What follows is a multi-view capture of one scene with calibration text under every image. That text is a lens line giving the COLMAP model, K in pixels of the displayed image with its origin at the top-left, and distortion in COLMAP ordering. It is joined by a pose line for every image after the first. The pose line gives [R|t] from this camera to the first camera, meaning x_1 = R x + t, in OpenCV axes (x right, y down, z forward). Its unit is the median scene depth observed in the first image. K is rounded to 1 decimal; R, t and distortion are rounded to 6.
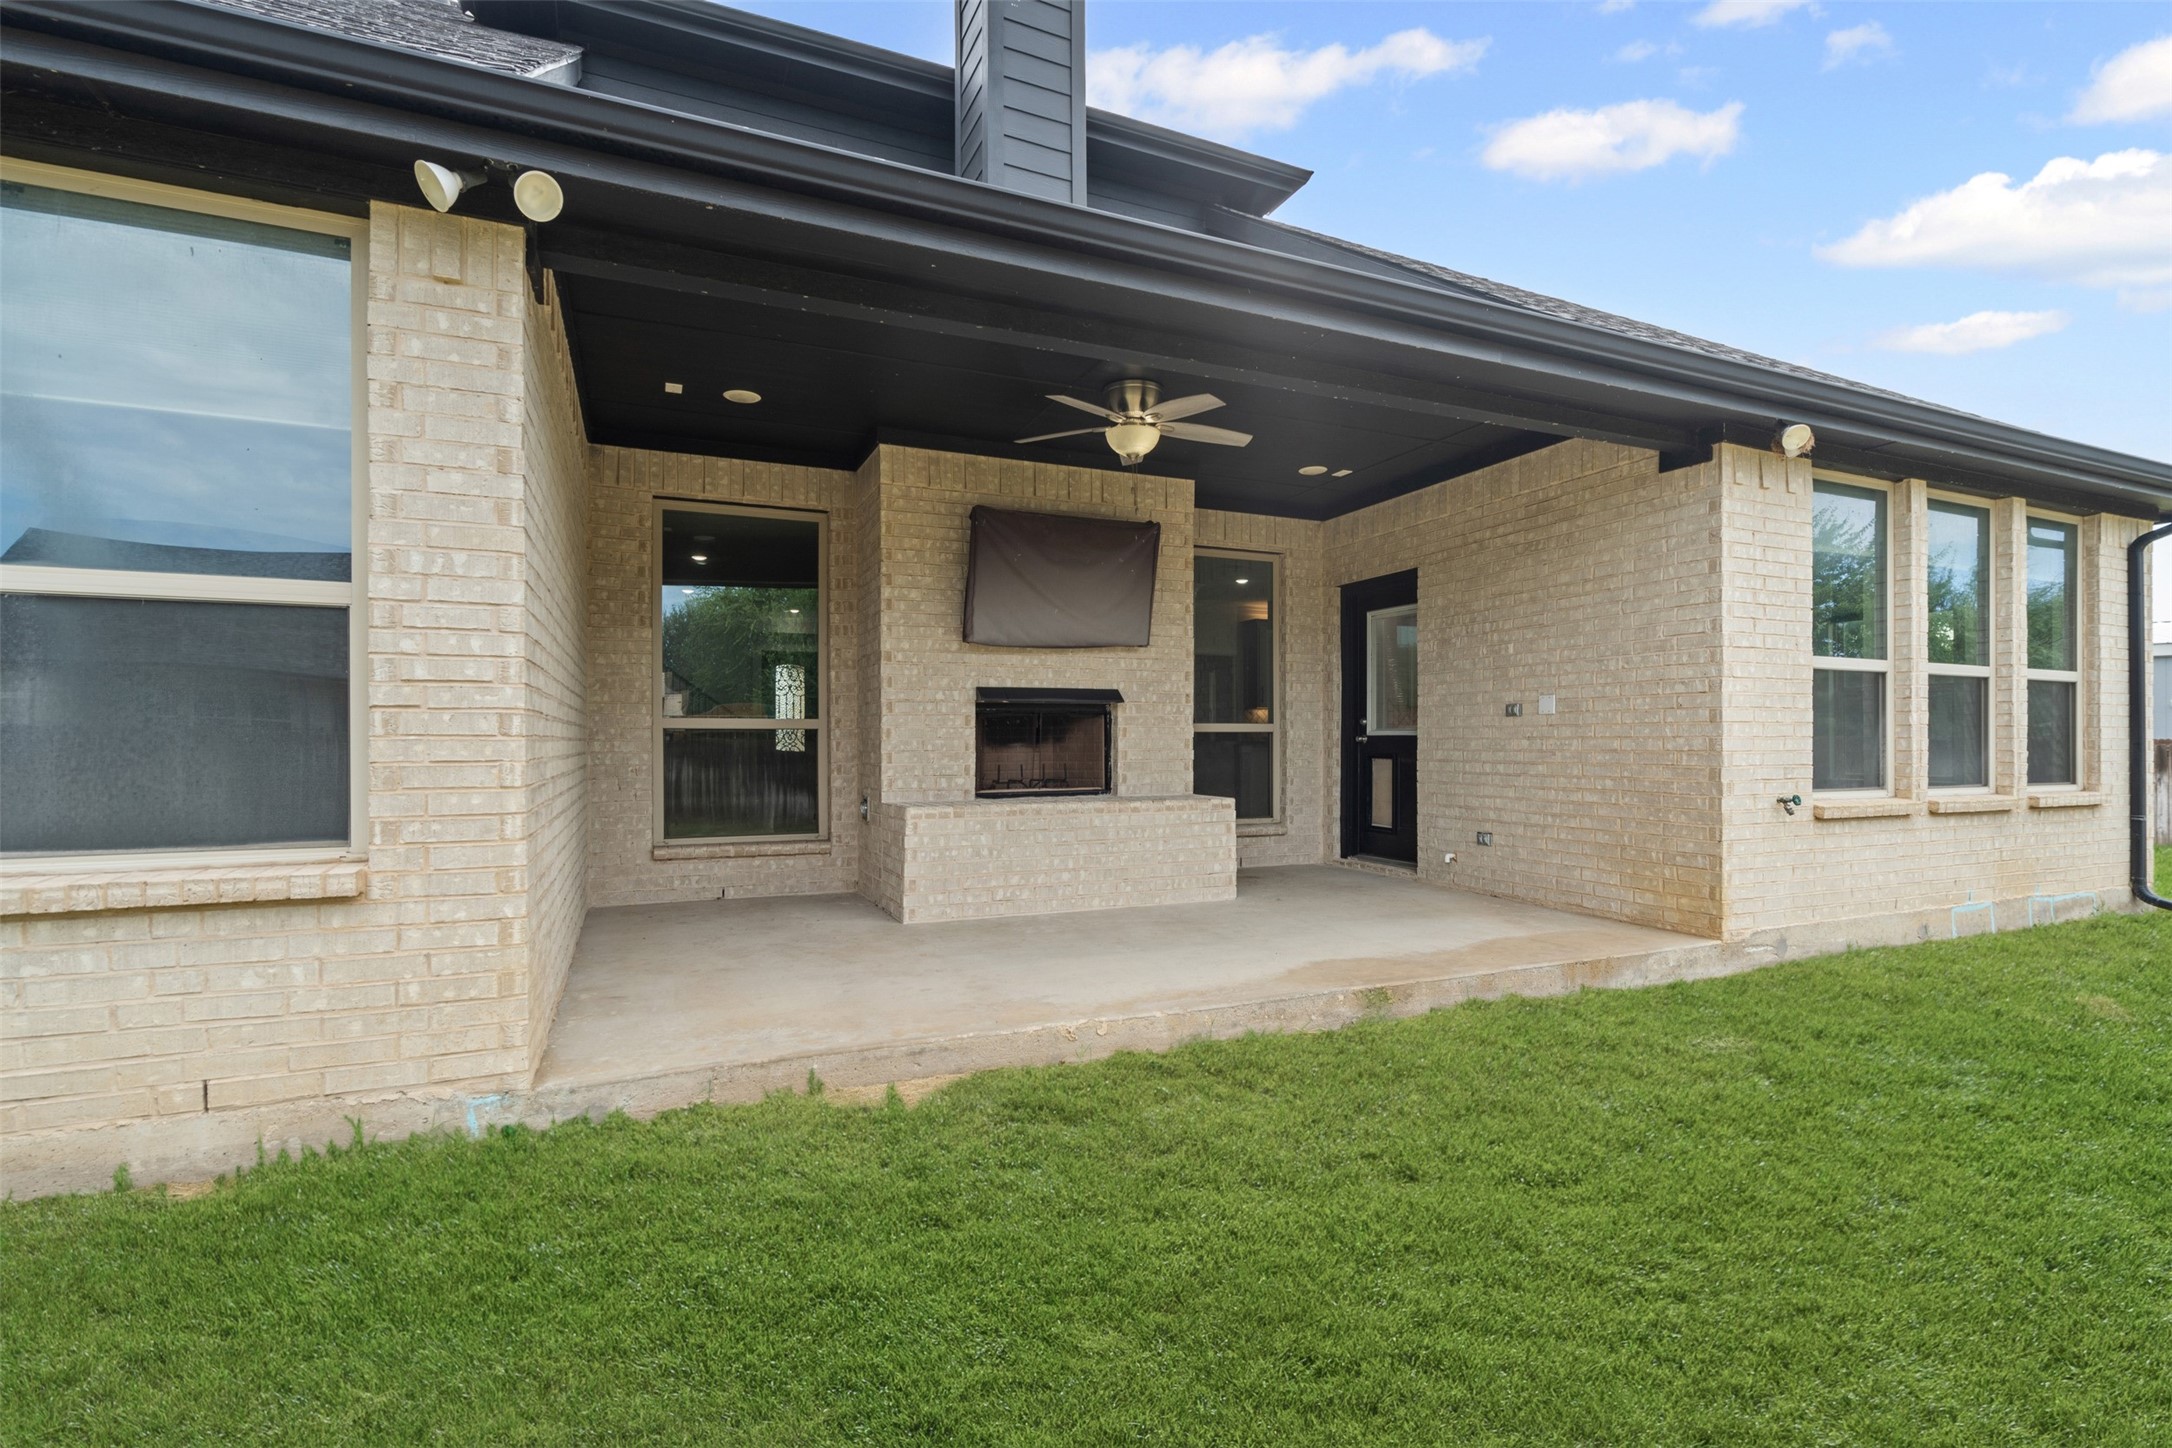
lens RADIAL K [[995.3, 0, 1091.2], [0, 995.3, 737.2], [0, 0, 1]] dist [-0.003914, 0.000729]
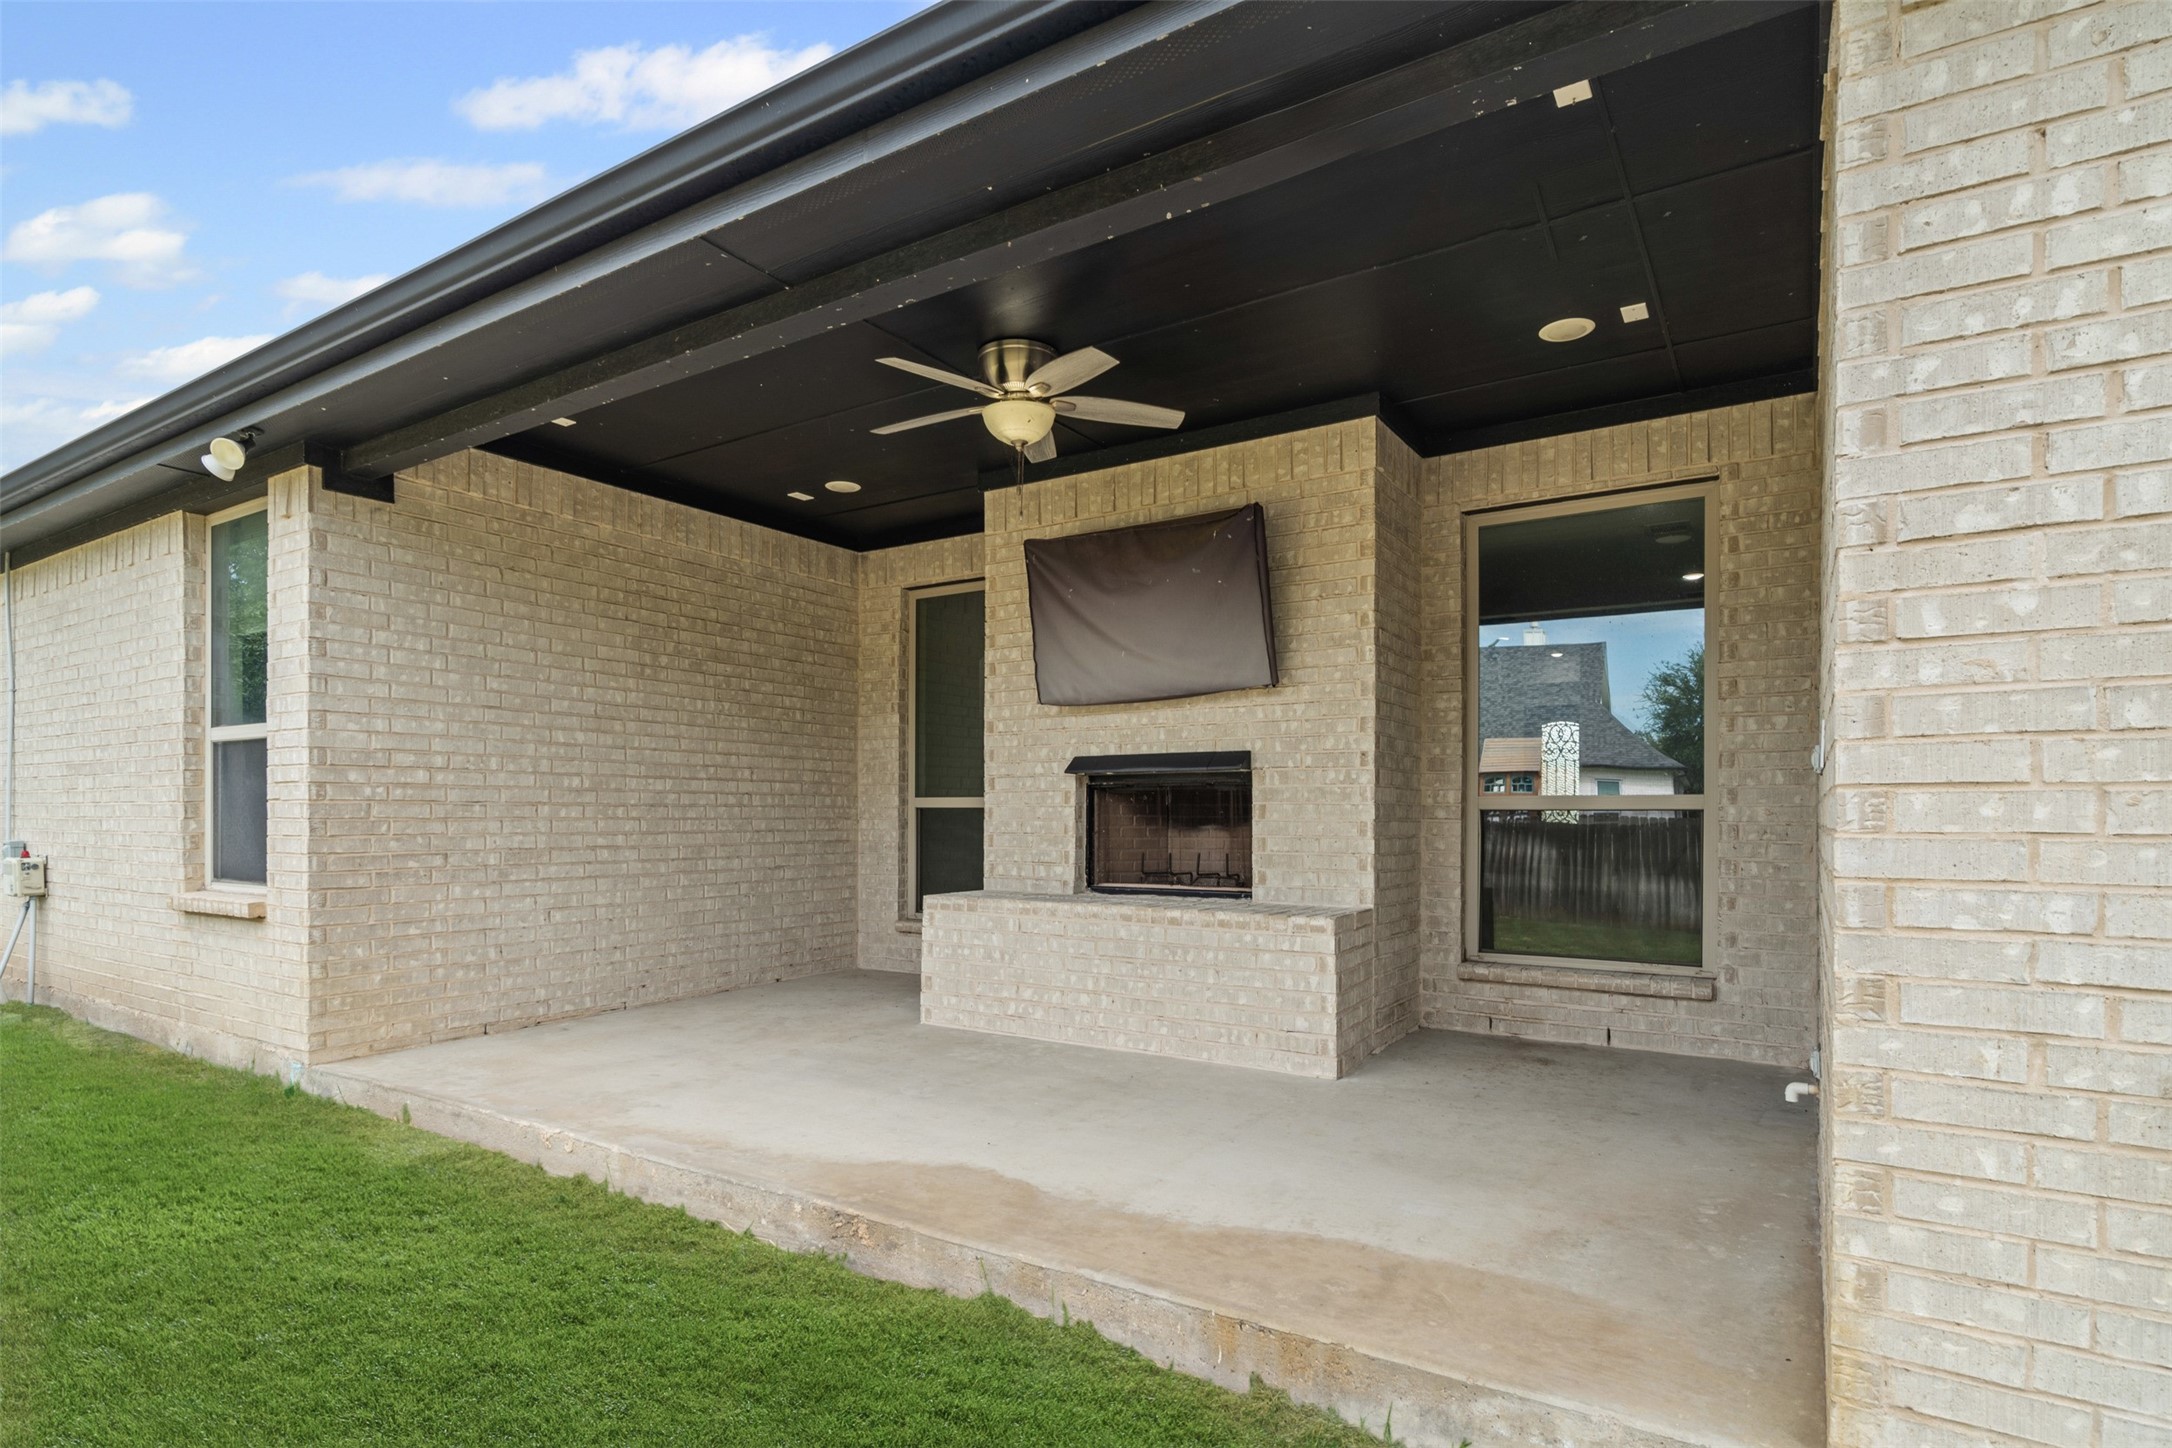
lens RADIAL K [[1130.2, 0, 1095.8], [0, 1130.2, 814.9], [0, 0, 1]] dist [0.003415, 0.000638]
pose [[0.548548, 0.003913, -0.836110, 0.693362], [-0.000375, 0.999990, 0.004434, -0.006735], [0.836119, -0.002119, 0.548545, 0.515272]]
